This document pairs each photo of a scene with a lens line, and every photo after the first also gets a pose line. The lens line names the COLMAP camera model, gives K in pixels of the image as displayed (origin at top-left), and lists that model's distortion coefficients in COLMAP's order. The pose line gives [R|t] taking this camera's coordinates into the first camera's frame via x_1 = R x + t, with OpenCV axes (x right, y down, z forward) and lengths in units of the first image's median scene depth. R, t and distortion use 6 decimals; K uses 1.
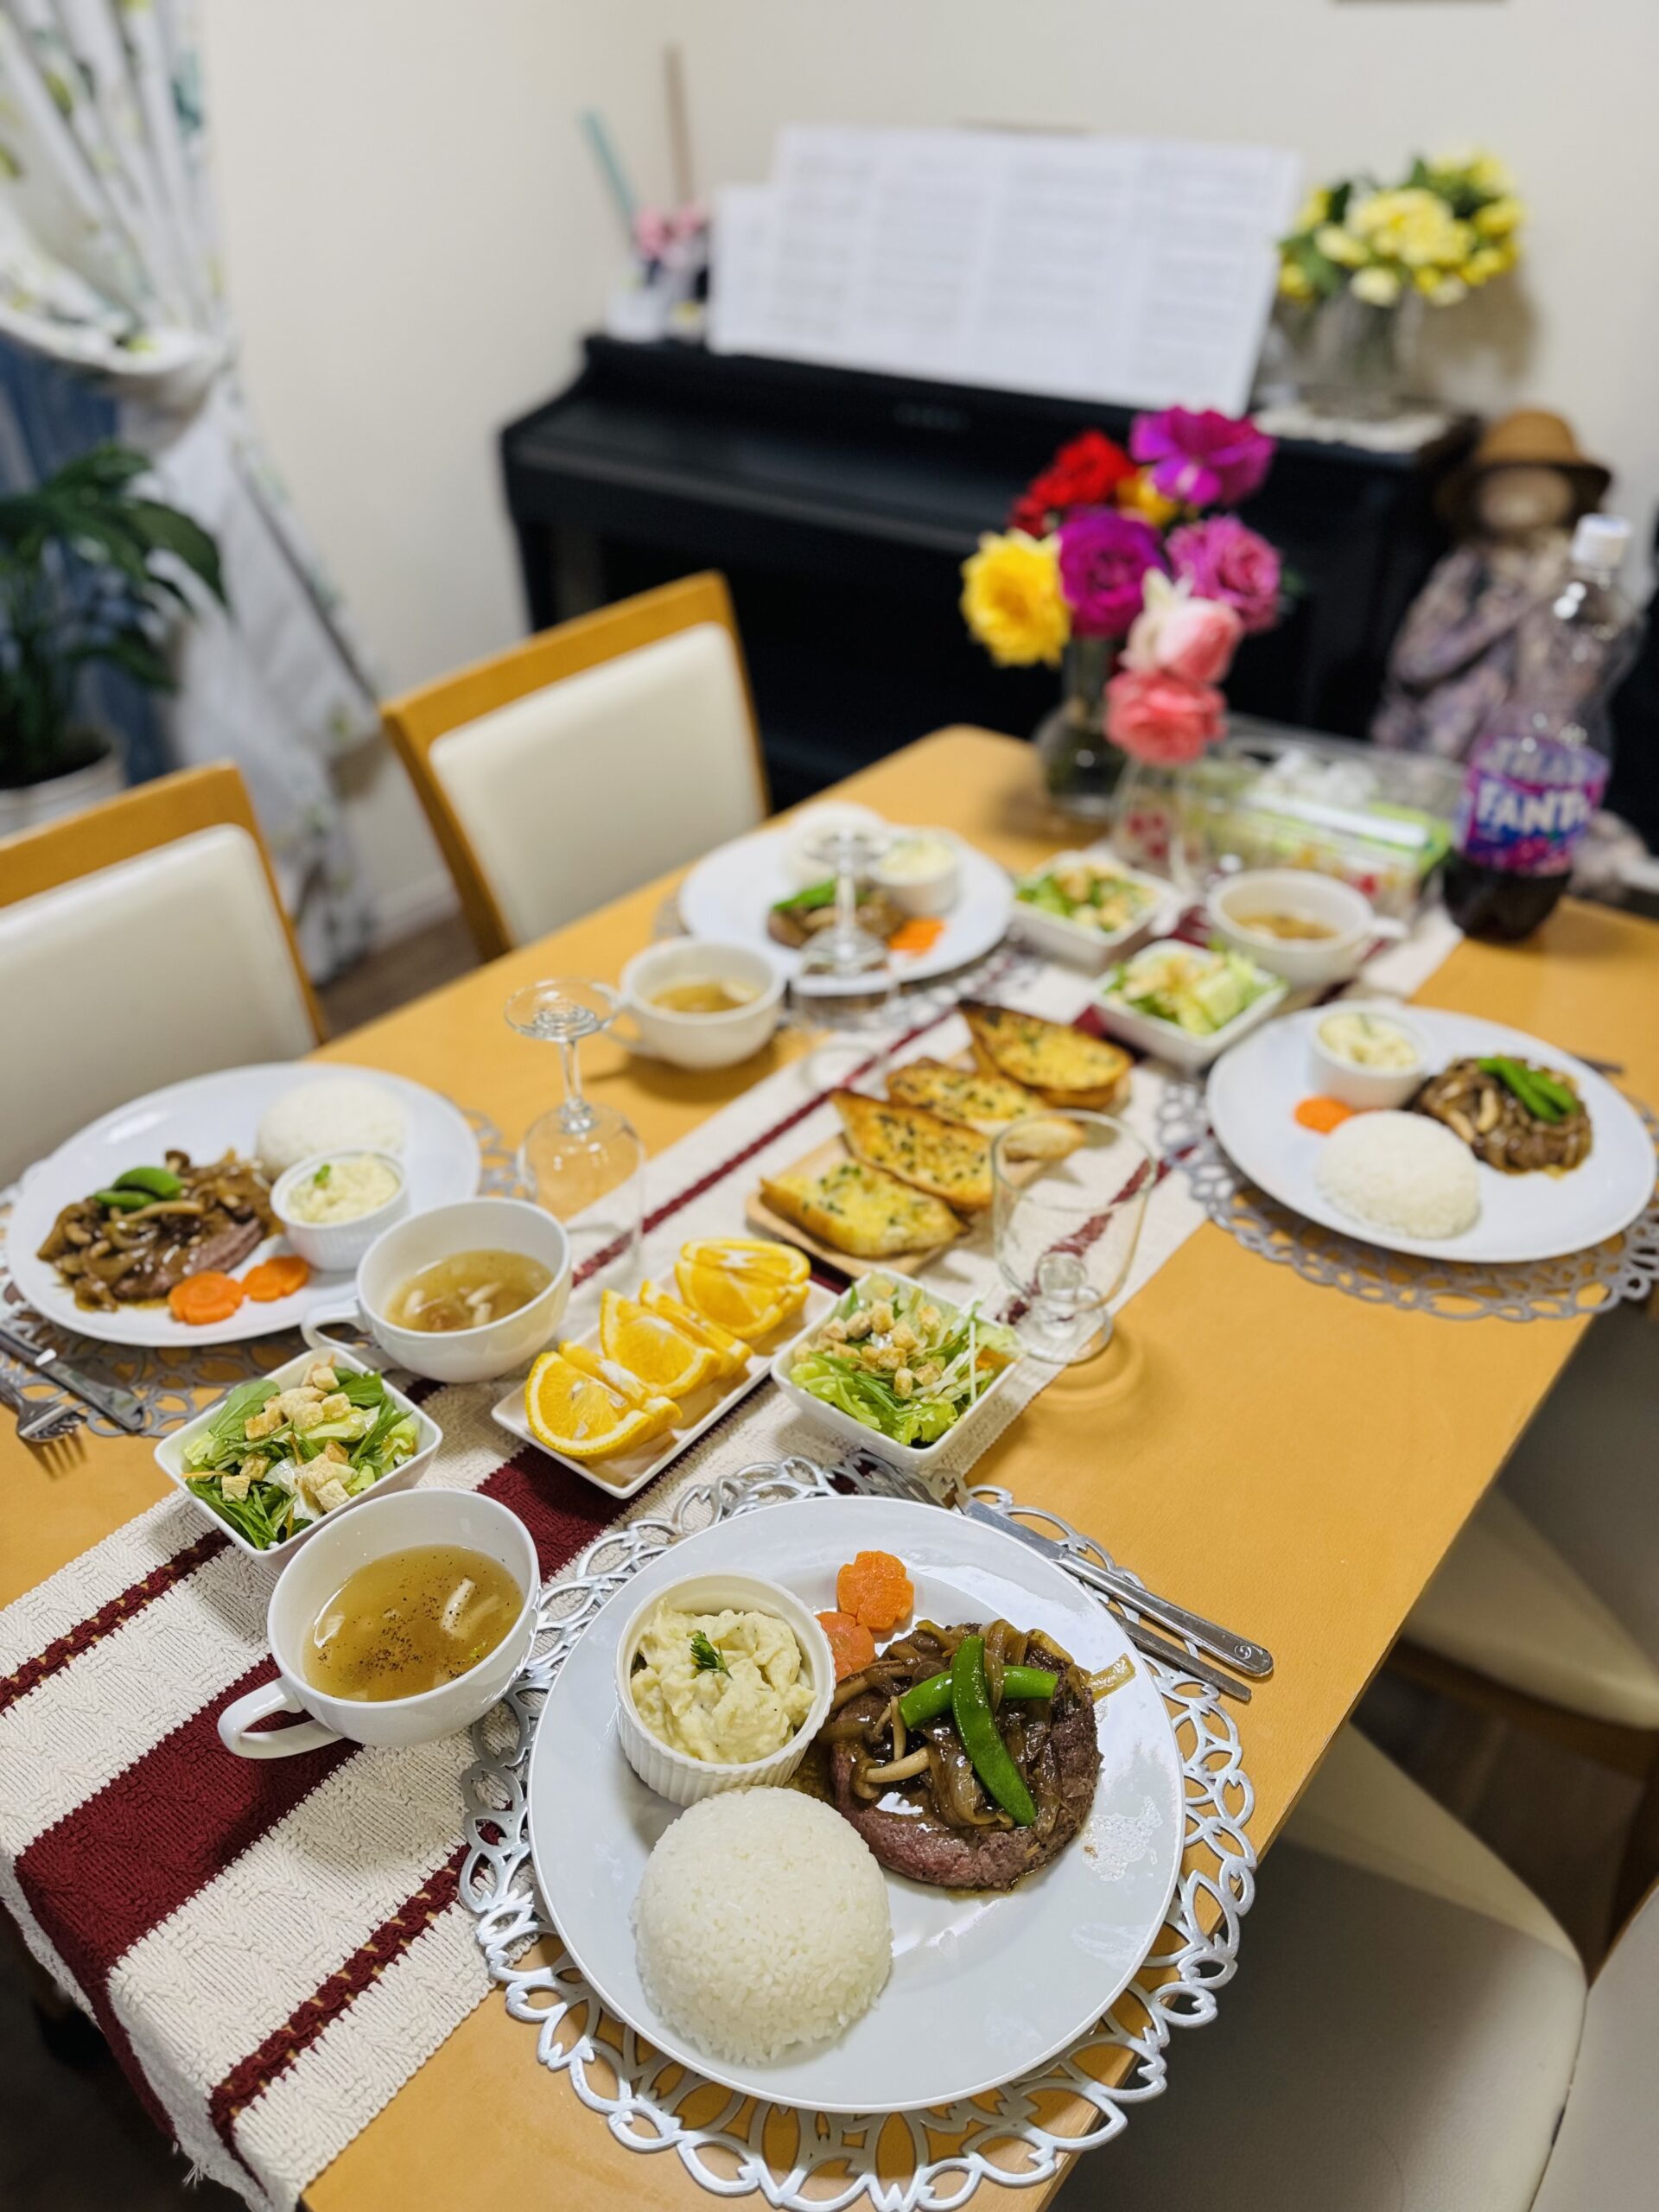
lens RADIAL K [[1624.9, 0, 828.4], [0, 1624.9, 1078.8], [0, 0, 1]] dist [-0.000777, -0.037793]
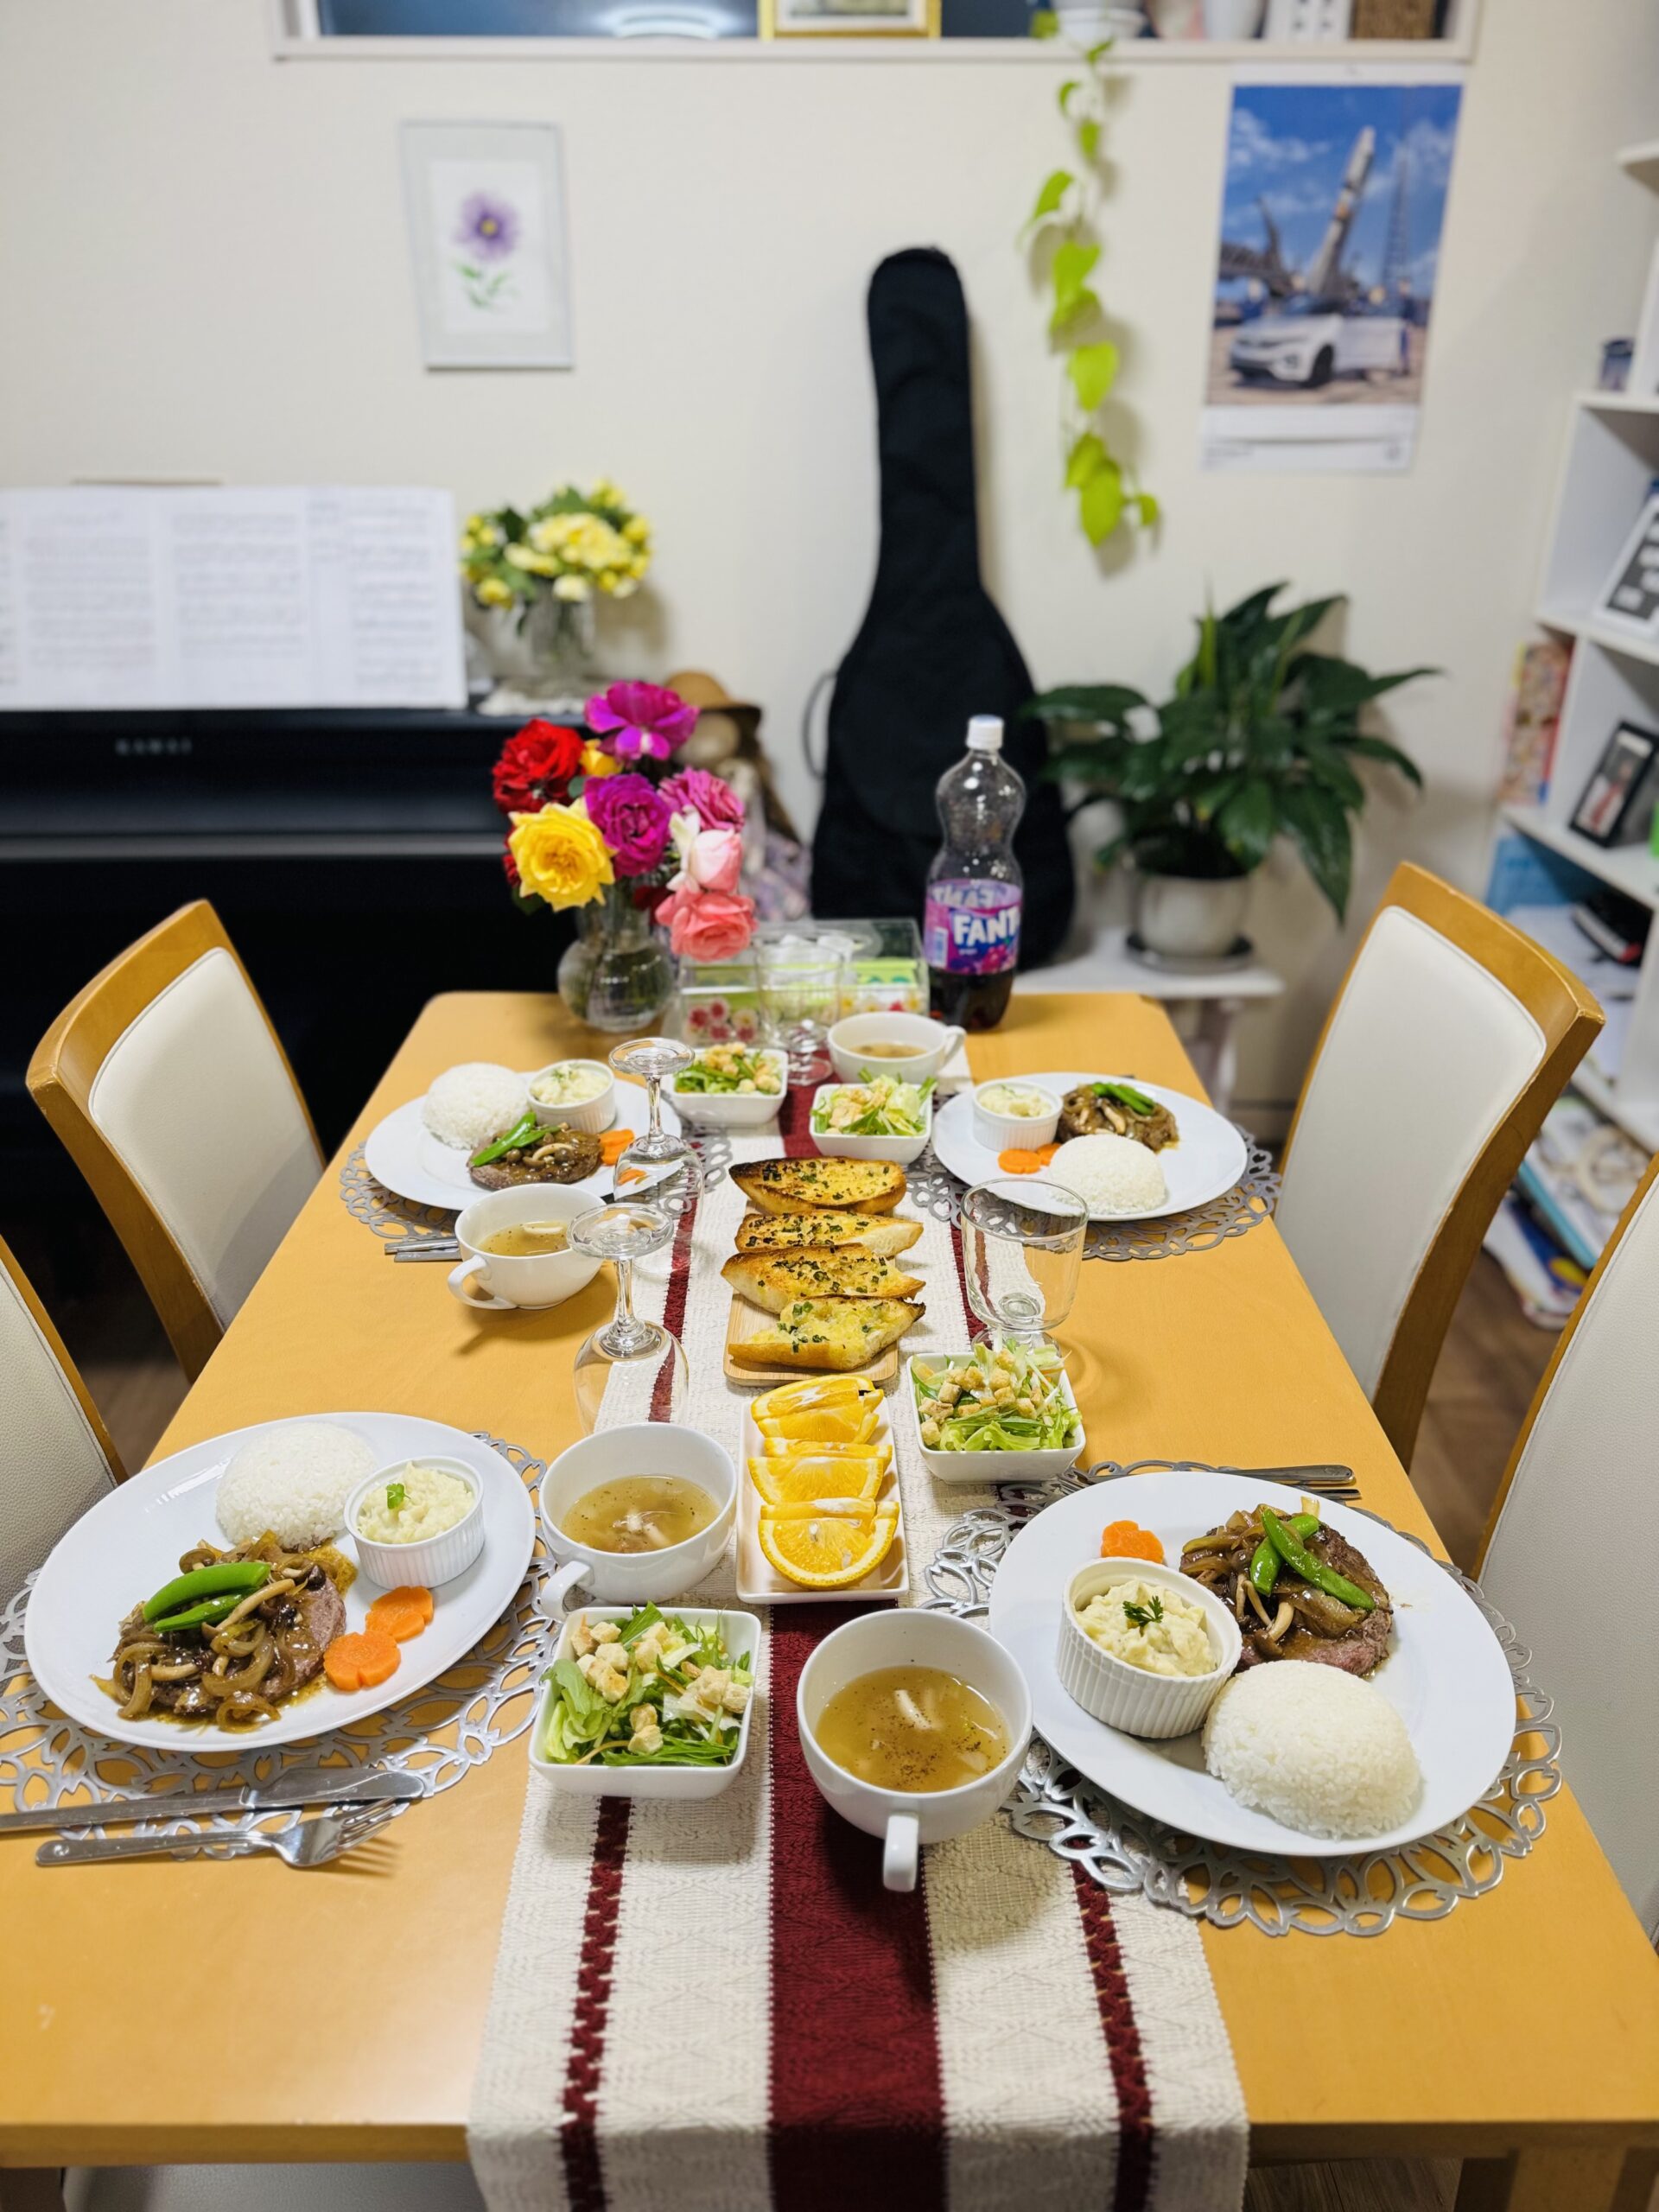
lens RADIAL K [[1560.0, 0, 829.5], [0, 1560.0, 1106.0], [0, 0, 1]] dist [0.085584, -0.202734]
pose [[0.769184, -0.269942, 0.579212, -0.546806], [0.353198, 0.934956, -0.033305, -0.032775], [-0.532547, 0.230194, 0.814496, 0.039553]]
